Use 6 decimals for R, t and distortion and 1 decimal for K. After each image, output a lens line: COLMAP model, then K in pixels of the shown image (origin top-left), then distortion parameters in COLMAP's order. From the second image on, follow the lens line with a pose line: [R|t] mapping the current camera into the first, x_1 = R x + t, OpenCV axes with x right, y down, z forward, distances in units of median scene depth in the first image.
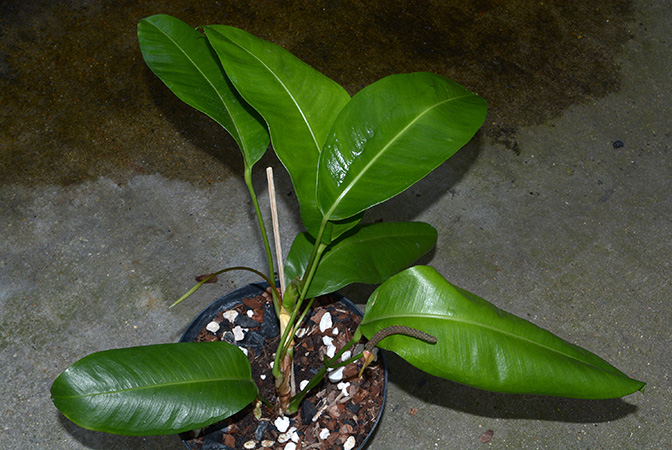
lens RADIAL K [[990.4, 0, 338.4], [0, 990.4, 223.2], [0, 0, 1]] dist [0.146947, 0.000000]
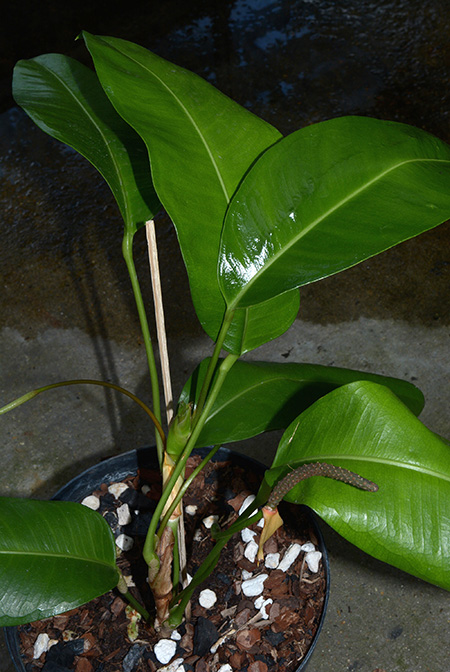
lens RADIAL K [[1059.5, 0, 222.9], [0, 1059.5, 337.0], [0, 0, 1]] dist [0.156622, 0.000000]
pose [[0.986112, 0.065080, -0.152800, 0.077005], [-0.090876, 0.981515, -0.168433, 0.112650], [0.139014, 0.179979, 0.973798, 0.270401]]
